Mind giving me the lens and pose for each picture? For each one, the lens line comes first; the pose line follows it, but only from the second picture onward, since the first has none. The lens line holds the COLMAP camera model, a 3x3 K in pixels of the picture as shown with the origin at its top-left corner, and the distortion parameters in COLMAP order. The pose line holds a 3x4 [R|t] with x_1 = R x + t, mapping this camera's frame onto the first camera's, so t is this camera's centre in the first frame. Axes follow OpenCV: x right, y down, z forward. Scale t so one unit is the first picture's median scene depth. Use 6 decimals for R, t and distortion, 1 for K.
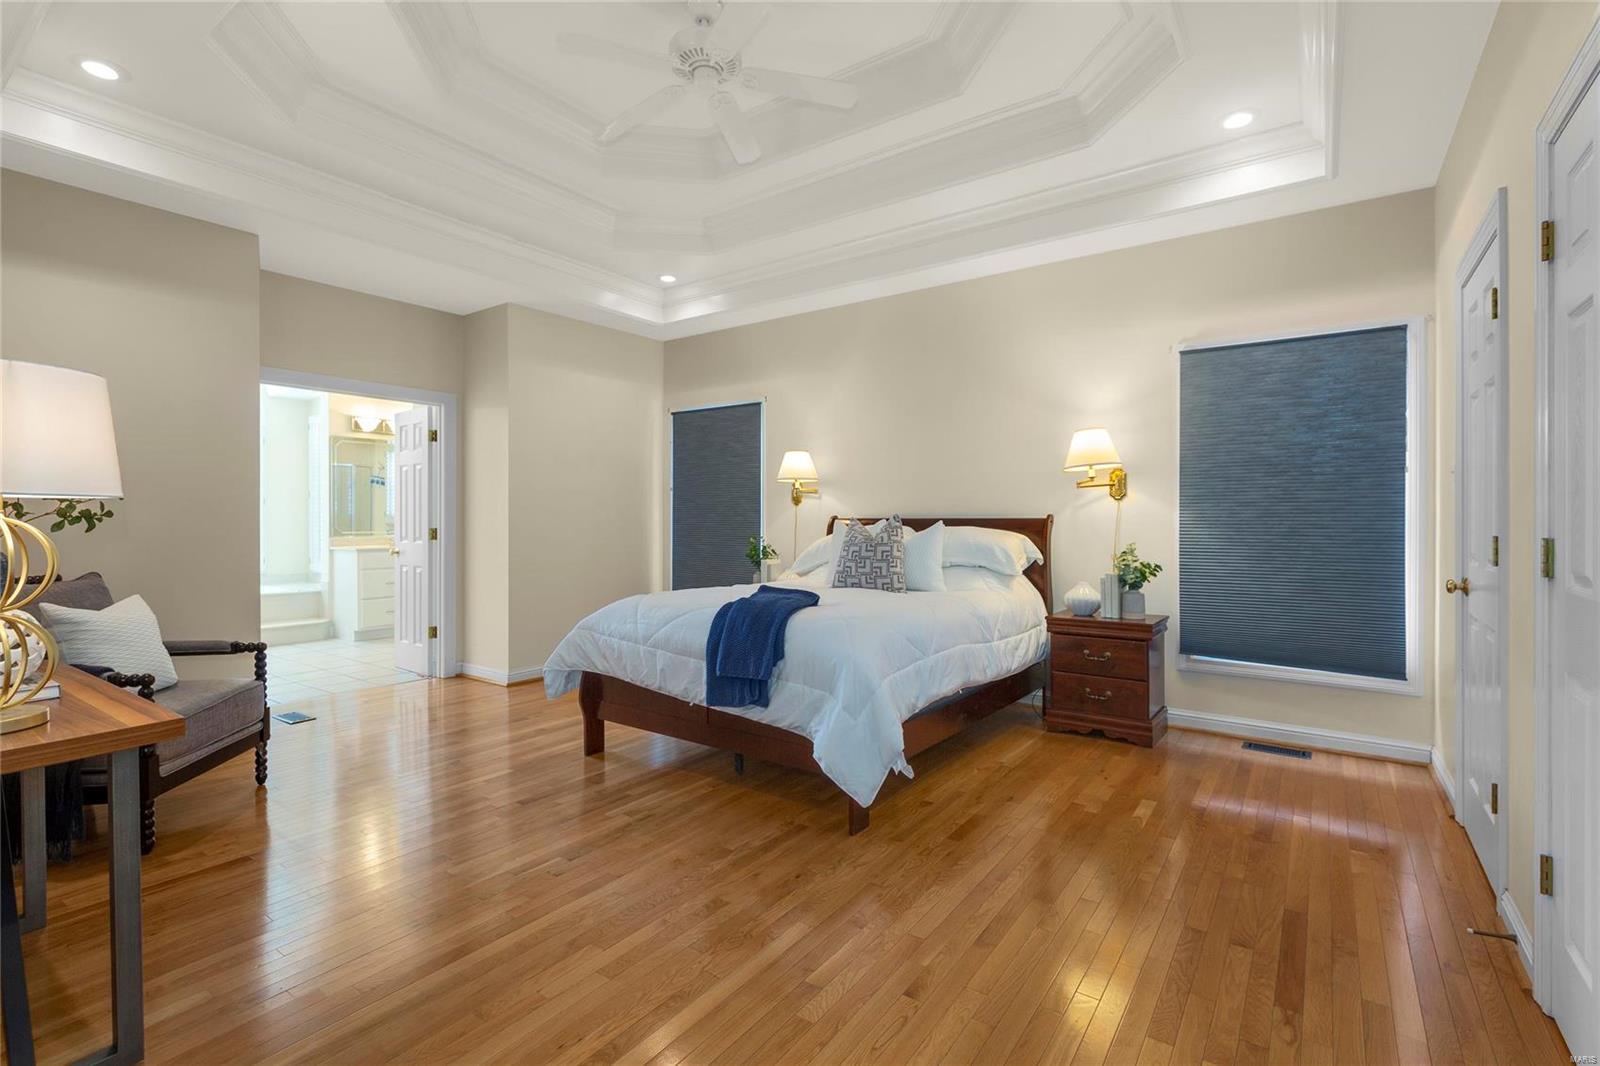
lens RADIAL K [[721.5, 0, 799.9], [0, 721.5, 527.9], [0, 0, 1]] dist [0.002905, -0.000437]
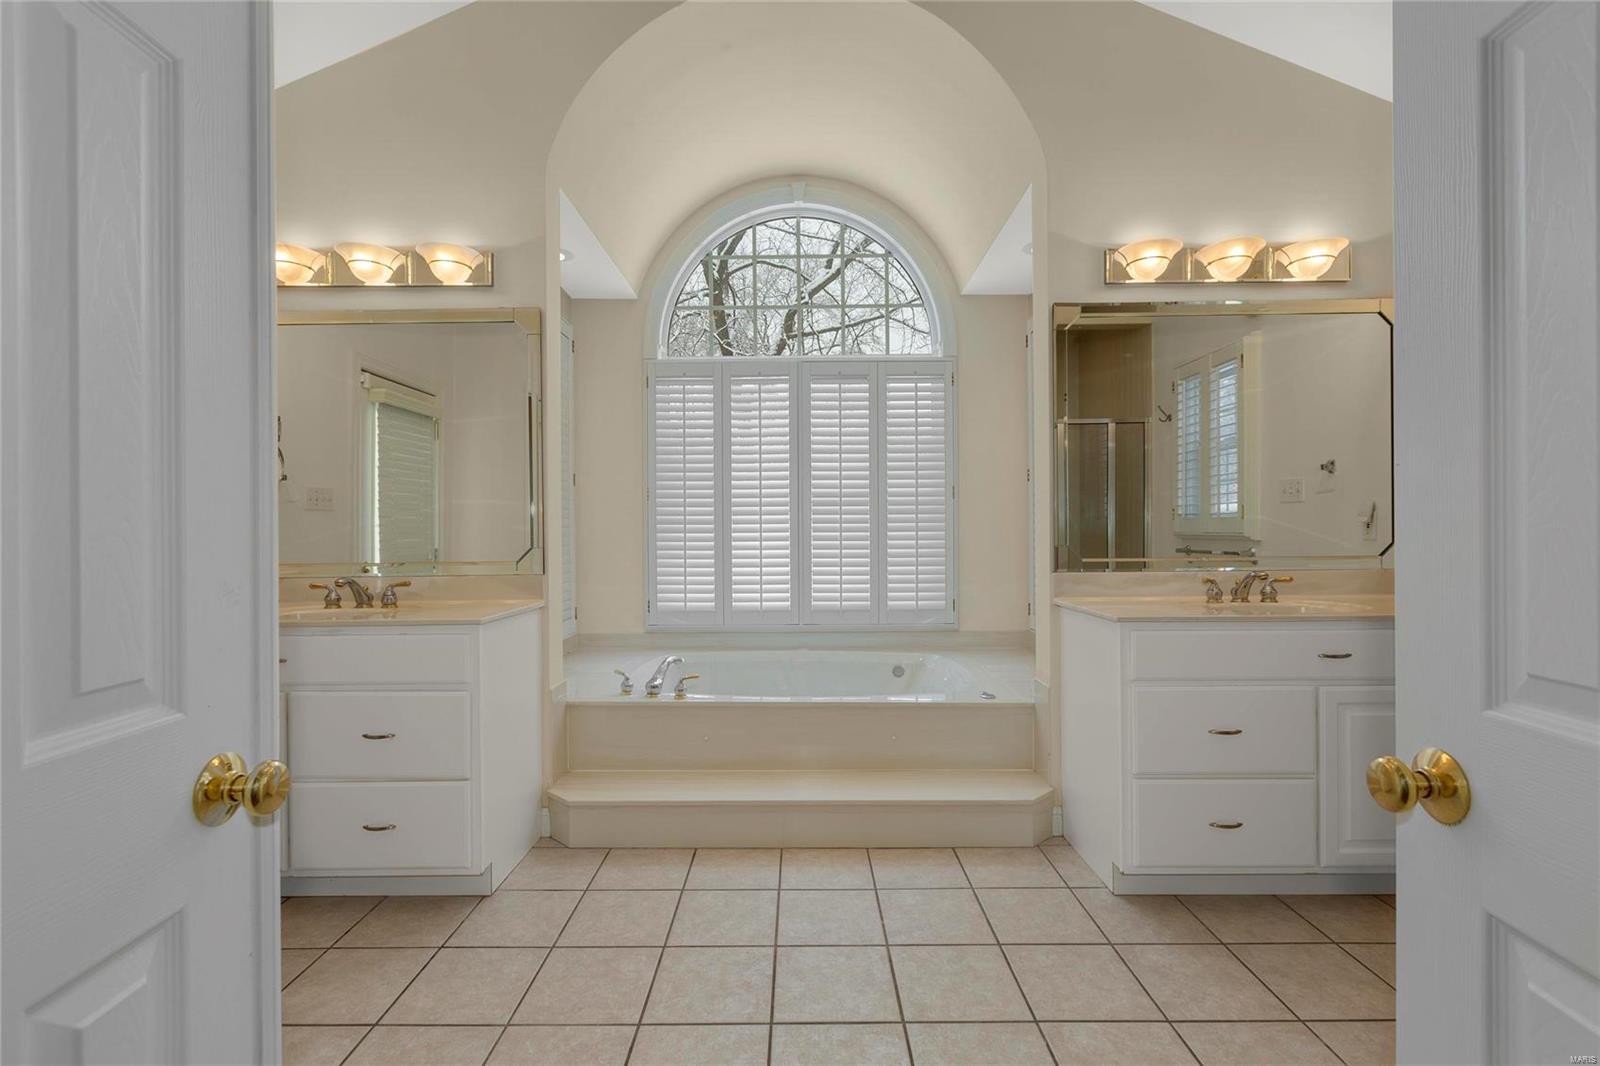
lens RADIAL K [[721.5, 0, 799.3], [0, 721.5, 529.0], [0, 0, 1]] dist [0.002905, -0.000437]
pose [[0.564234, -0.005203, -0.825598, -0.403418], [0.004945, 0.999984, -0.002922, -0.008652], [0.825600, -0.002434, 0.564251, 0.664076]]
